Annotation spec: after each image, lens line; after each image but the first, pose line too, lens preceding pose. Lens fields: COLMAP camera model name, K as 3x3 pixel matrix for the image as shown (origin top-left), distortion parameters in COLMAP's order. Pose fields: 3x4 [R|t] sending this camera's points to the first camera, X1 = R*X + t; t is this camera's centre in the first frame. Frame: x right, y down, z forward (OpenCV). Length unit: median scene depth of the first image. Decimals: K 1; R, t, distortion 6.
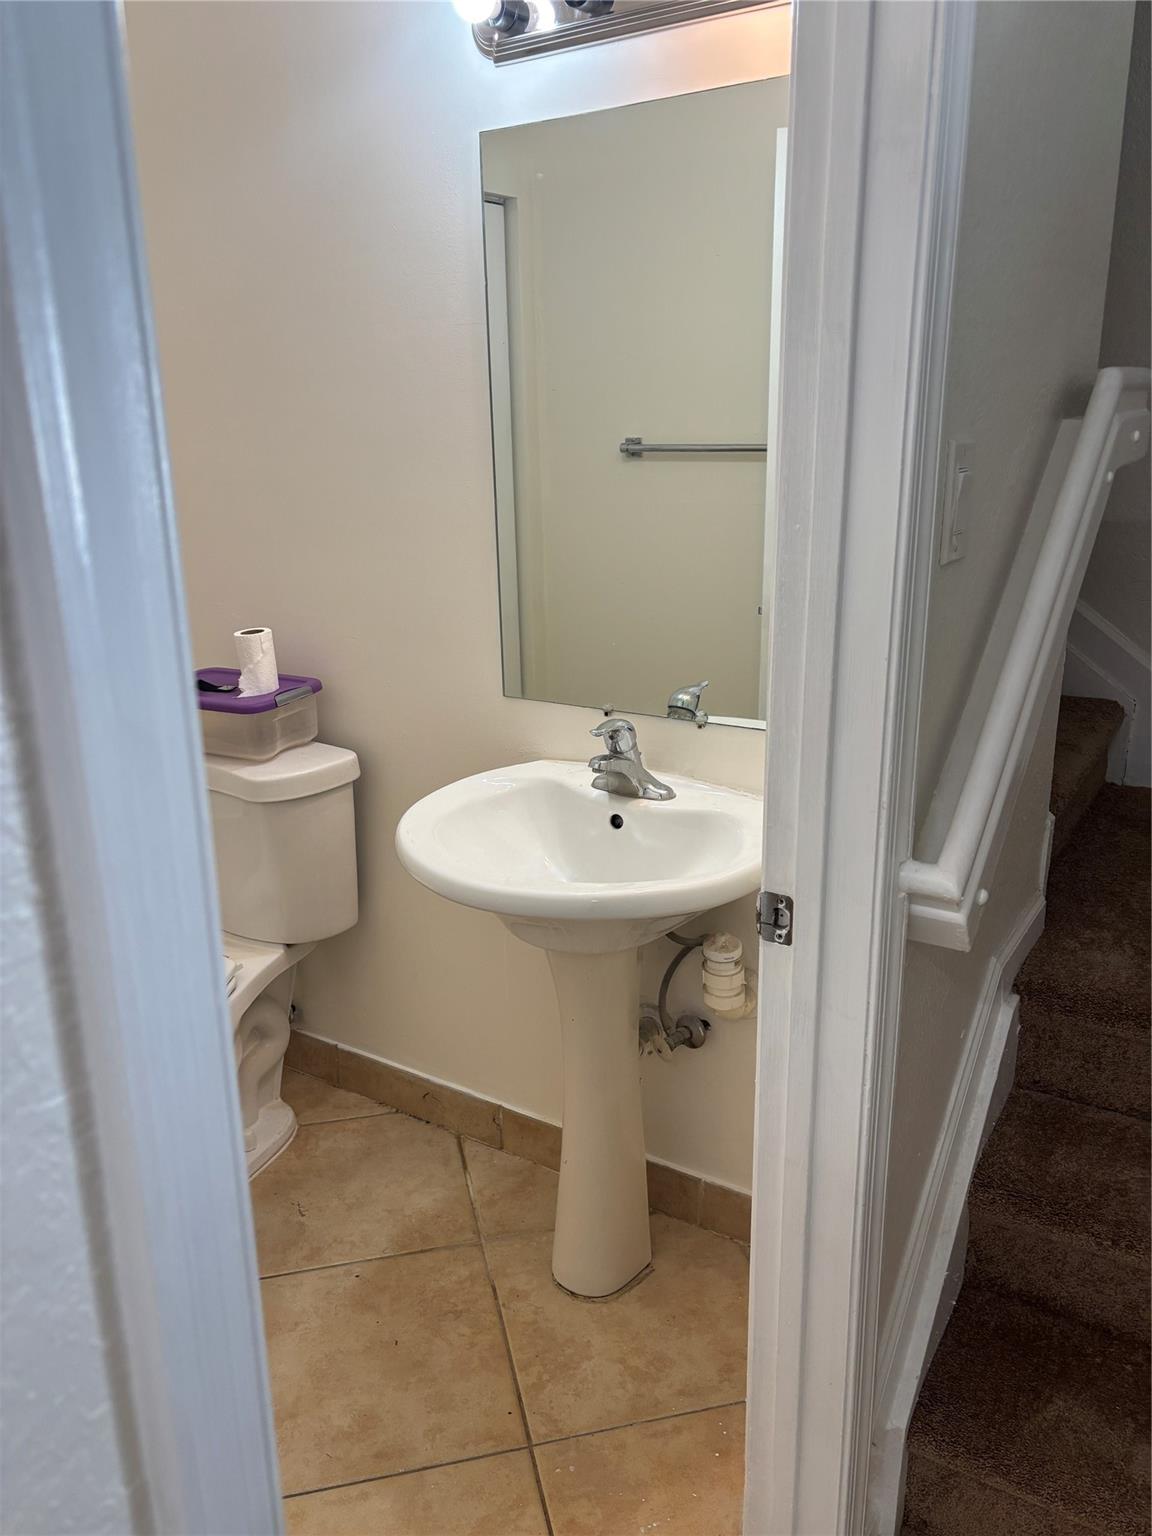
lens RADIAL K [[1163.8, 0, 589.0], [0, 1163.8, 755.1], [0, 0, 1]] dist [0.053499, -0.044998]
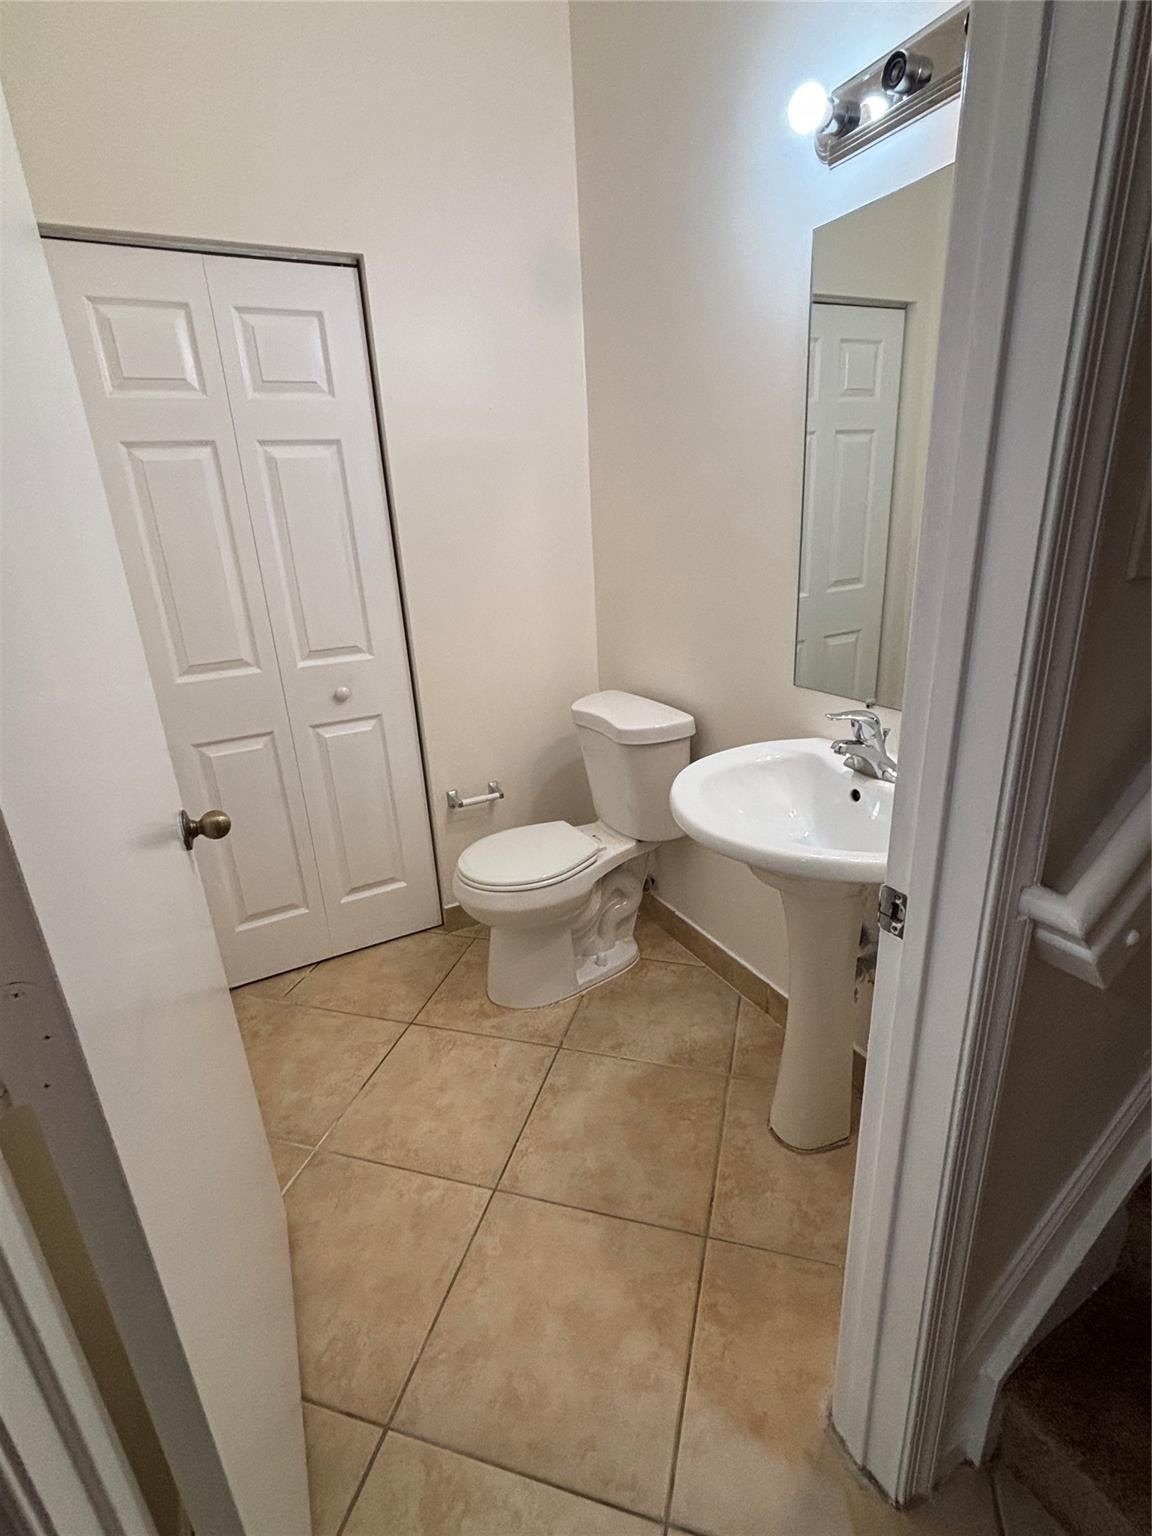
lens RADIAL K [[749.6, 0, 567.1], [0, 749.6, 764.5], [0, 0, 1]] dist [0.003277, -0.000673]
pose [[0.870673, 0.137814, -0.472161, 0.129097], [-0.105997, 0.989962, 0.093488, -0.016593], [0.480306, -0.031350, 0.876541, 0.160150]]
